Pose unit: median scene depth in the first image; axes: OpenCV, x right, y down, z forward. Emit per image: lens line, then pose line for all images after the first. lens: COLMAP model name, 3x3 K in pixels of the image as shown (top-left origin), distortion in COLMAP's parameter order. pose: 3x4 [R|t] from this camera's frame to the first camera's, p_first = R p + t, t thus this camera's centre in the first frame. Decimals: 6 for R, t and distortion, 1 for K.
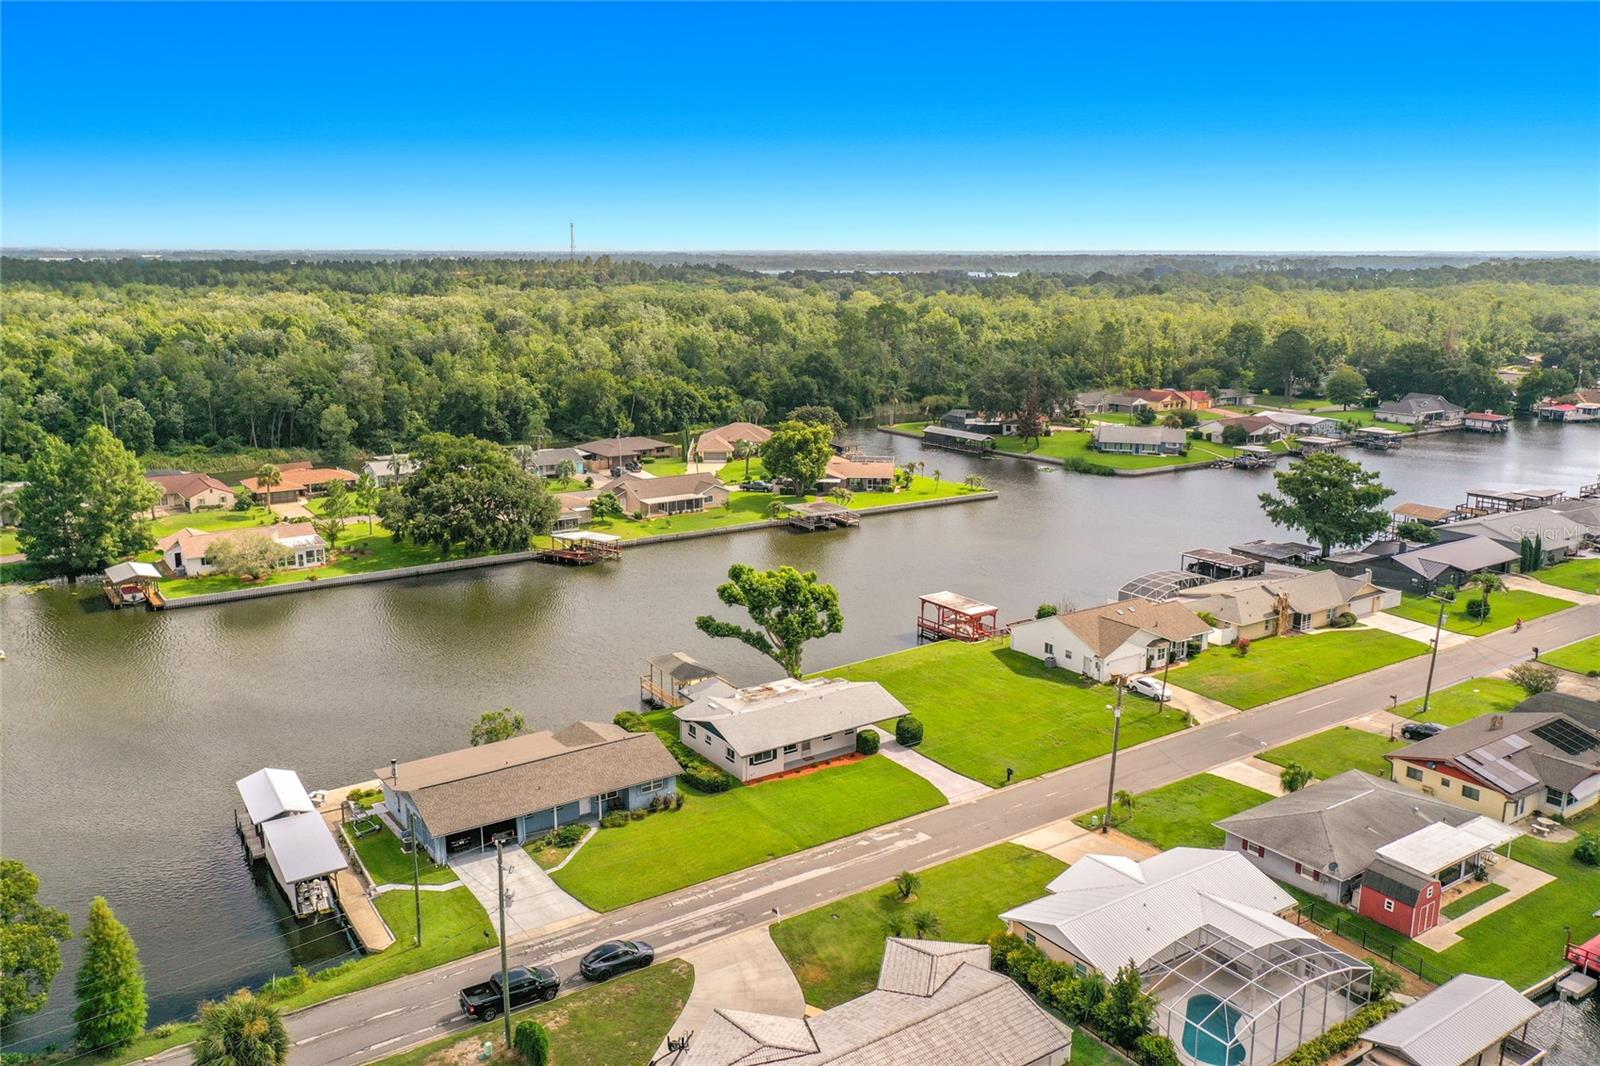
lens RADIAL K [[1259.1, 0, 812.4], [0, 1259.1, 536.5], [0, 0, 1]] dist [0.005873, 0.004398]
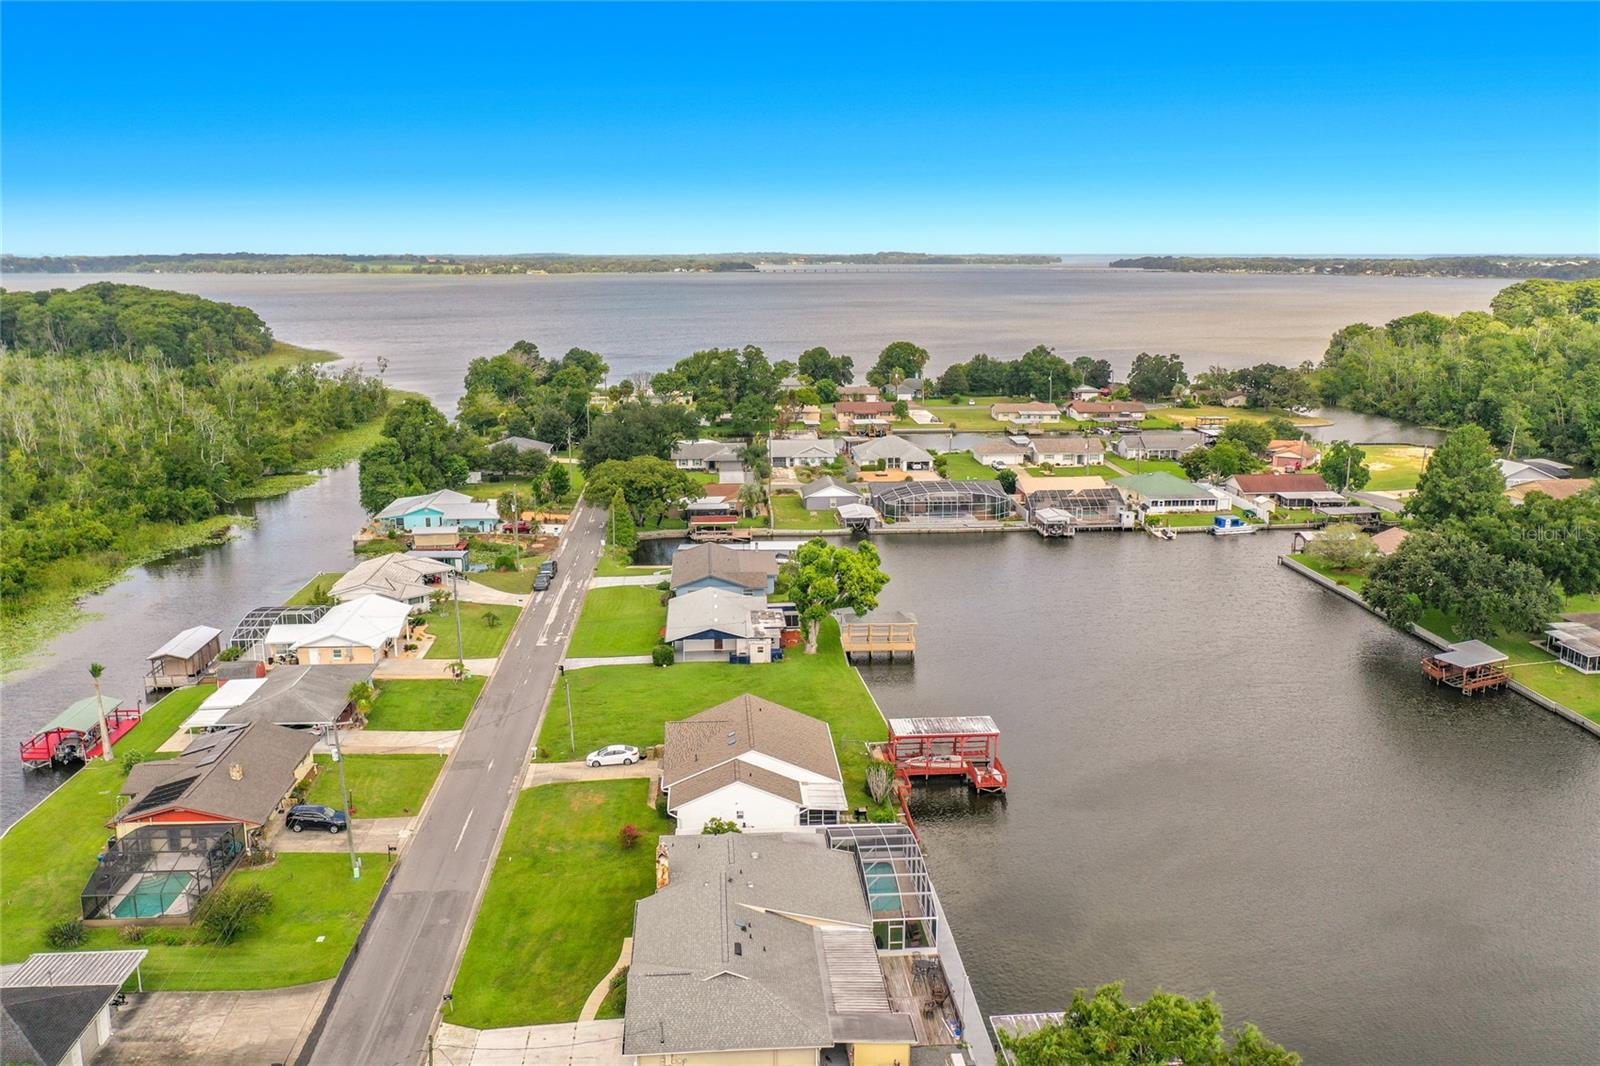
lens RADIAL K [[1315.0, 0, 843.7], [0, 1315.0, 483.4], [0, 0, 1]] dist [-0.027167, -0.003473]
pose [[-0.482267, 0.145168, -0.863913, 0.913844], [-0.196525, 0.943109, 0.268184, -0.323513], [0.853696, 0.299117, -0.426301, 1.404023]]
